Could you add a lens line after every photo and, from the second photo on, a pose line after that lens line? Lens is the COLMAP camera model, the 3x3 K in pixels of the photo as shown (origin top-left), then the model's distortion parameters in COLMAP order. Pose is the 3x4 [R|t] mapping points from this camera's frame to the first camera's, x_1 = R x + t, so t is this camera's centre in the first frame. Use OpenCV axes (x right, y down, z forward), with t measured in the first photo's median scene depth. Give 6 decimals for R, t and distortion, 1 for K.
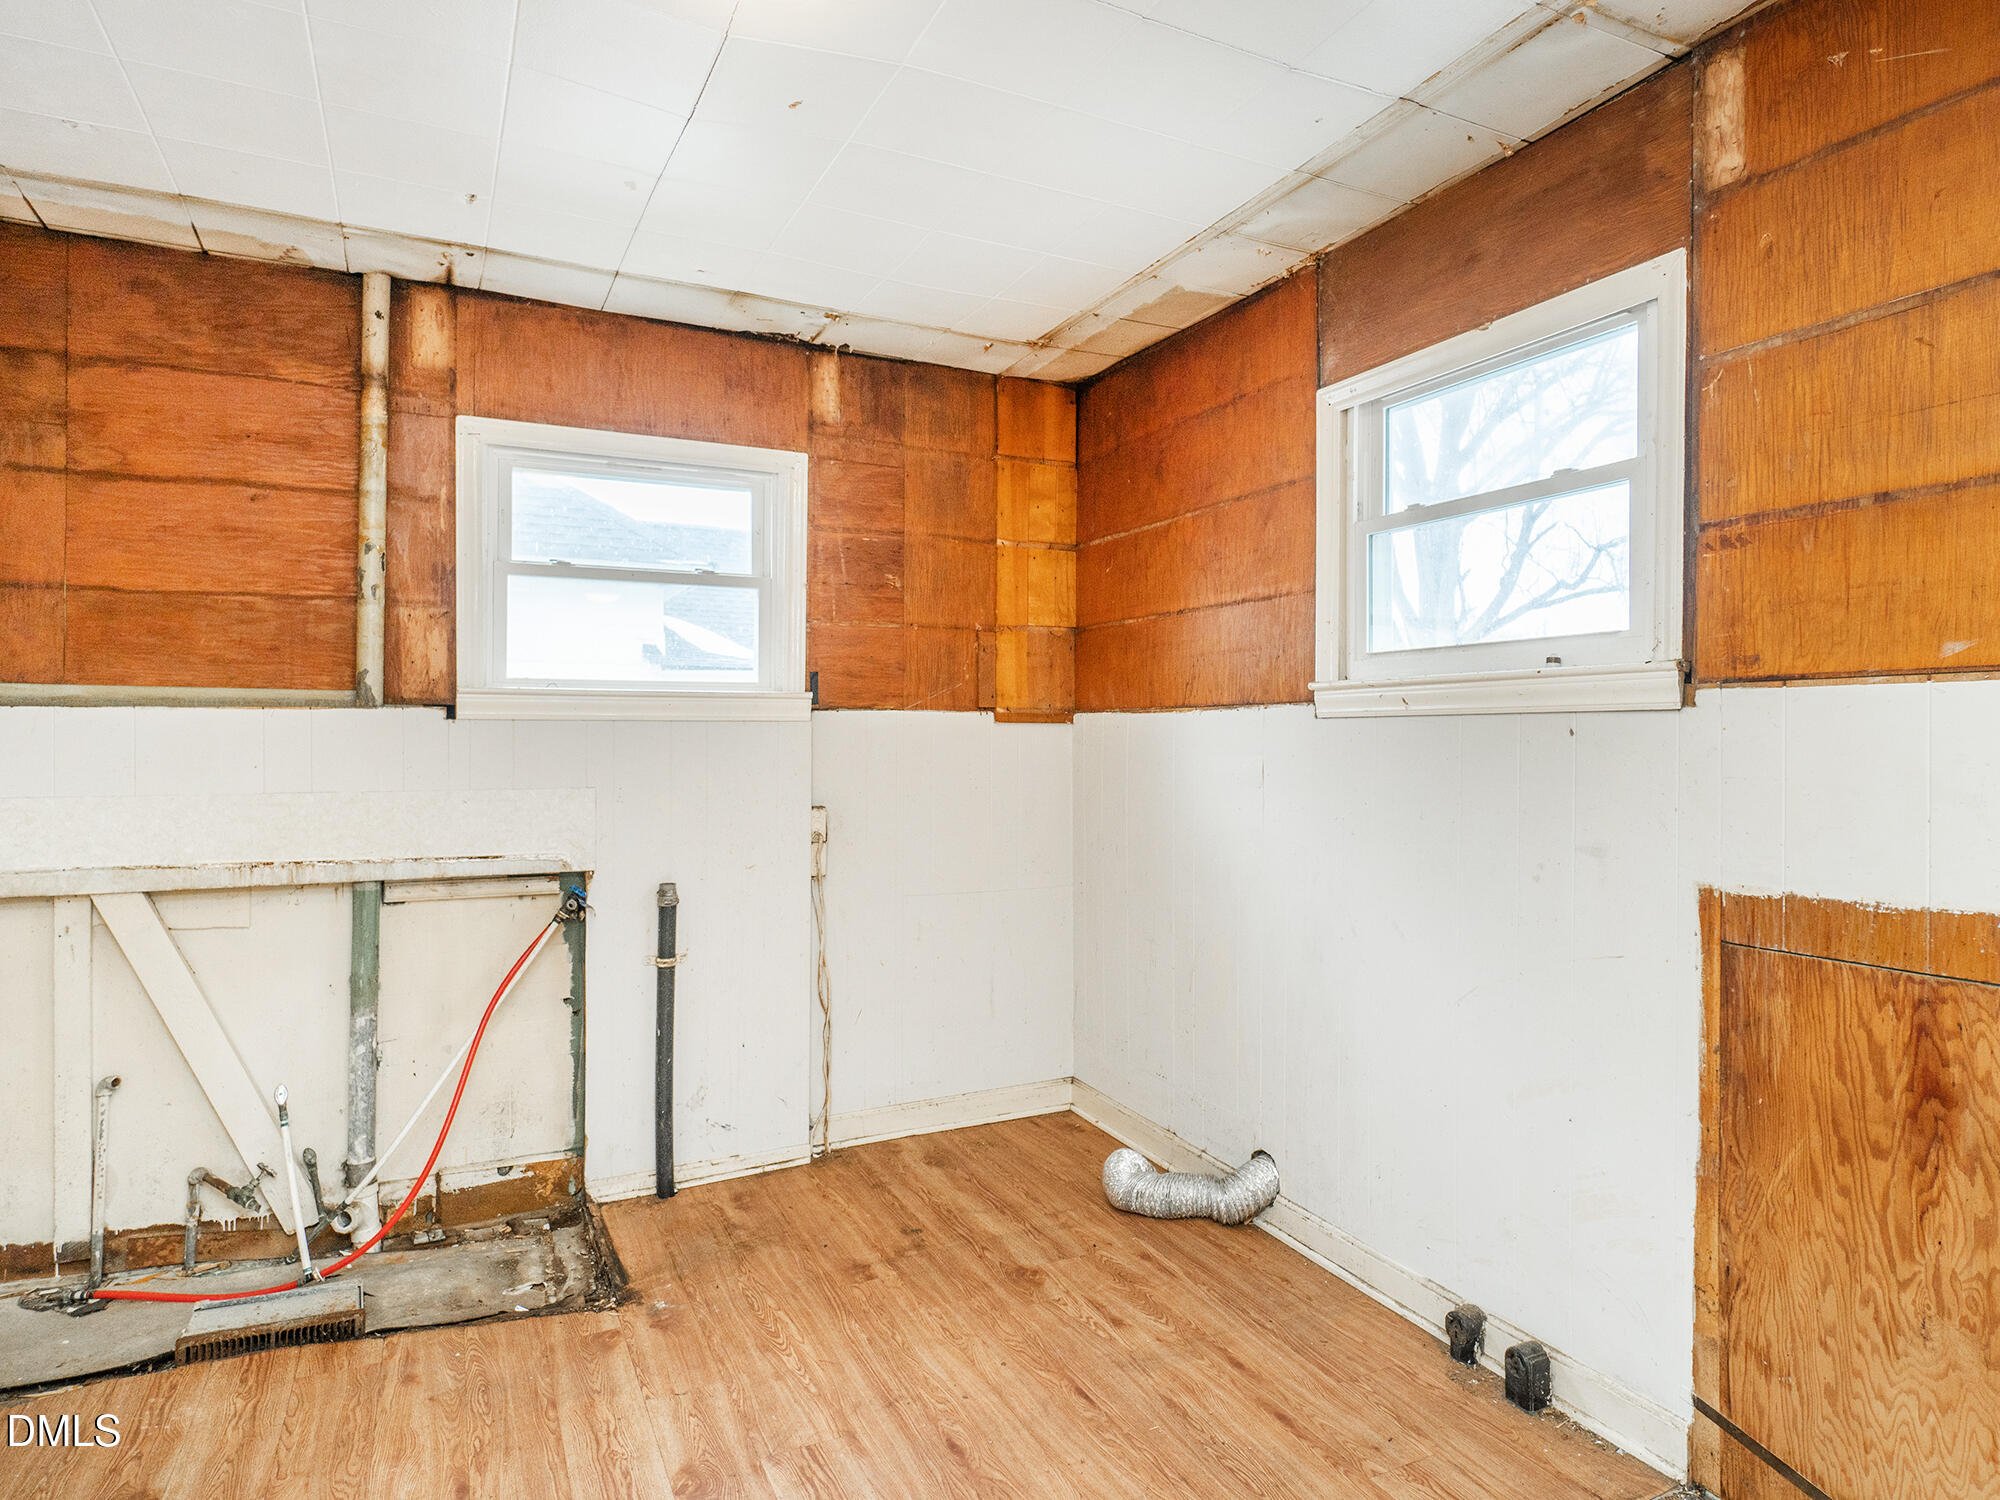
lens RADIAL K [[1121.5, 0, 1001.6], [0, 1121.5, 736.6], [0, 0, 1]] dist [0.005843, 0.001217]
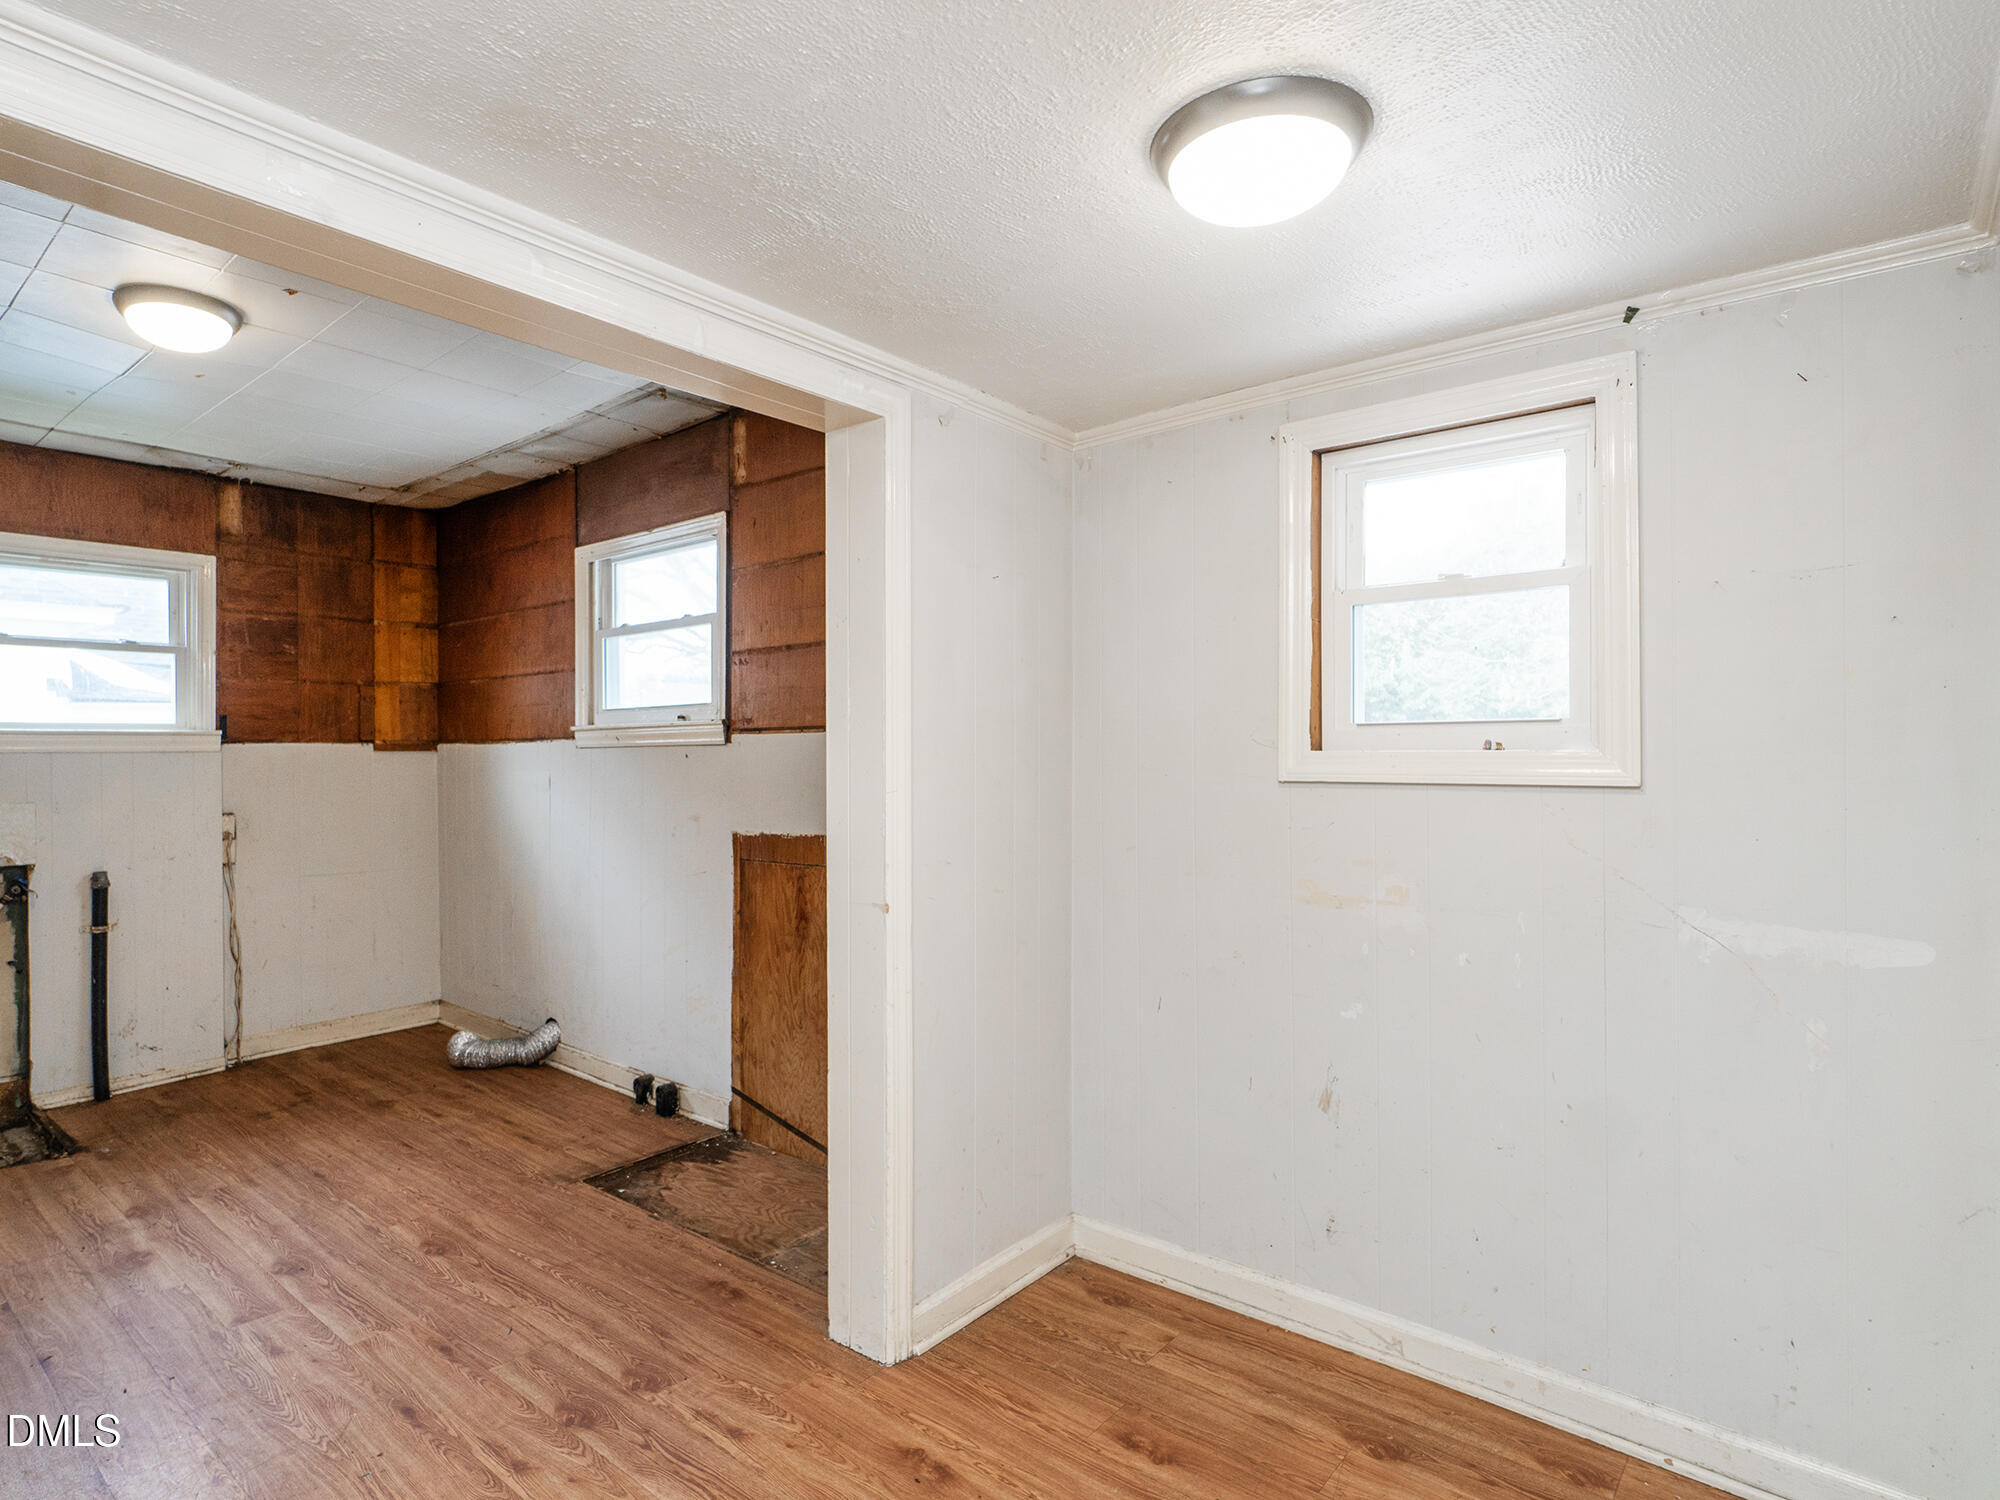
lens RADIAL K [[1198.1, 0, 984.4], [0, 1198.1, 759.3], [0, 0, 1]] dist [-0.006742, 0.002917]
pose [[0.926681, -0.011709, 0.375667, 0.171743], [0.009805, 0.999928, 0.006980, -0.006019], [-0.375721, -0.002785, 0.926729, -0.831536]]
